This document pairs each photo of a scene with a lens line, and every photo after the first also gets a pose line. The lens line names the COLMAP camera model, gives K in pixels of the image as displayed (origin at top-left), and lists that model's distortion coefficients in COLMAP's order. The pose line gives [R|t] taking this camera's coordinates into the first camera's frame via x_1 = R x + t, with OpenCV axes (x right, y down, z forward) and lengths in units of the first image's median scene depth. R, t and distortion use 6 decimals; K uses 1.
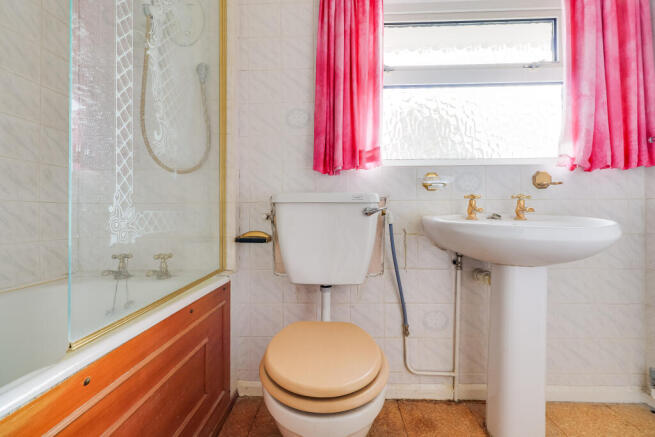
lens RADIAL K [[303.4, 0, 326.8], [0, 303.4, 215.7], [0, 0, 1]] dist [0.027173, 0.000026]
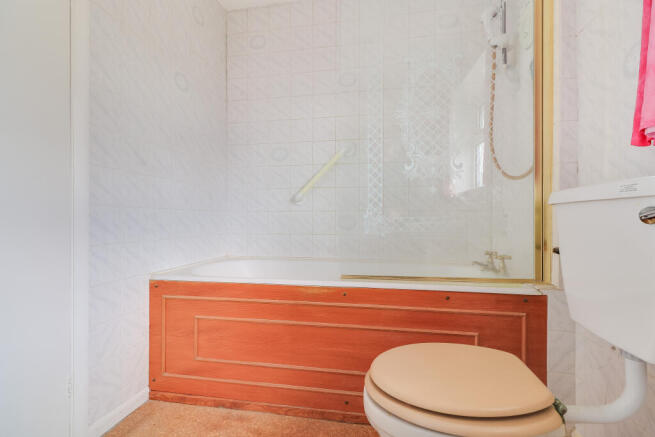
lens RADIAL K [[303.4, 0, 326.8], [0, 303.4, 215.7], [0, 0, 1]] dist [0.027173, 0.000026]
pose [[-0.132924, -0.015925, -0.990998, 1.134314], [-0.001234, 0.999873, -0.015902, 0.004550], [0.991125, -0.000891, -0.132927, 0.930536]]
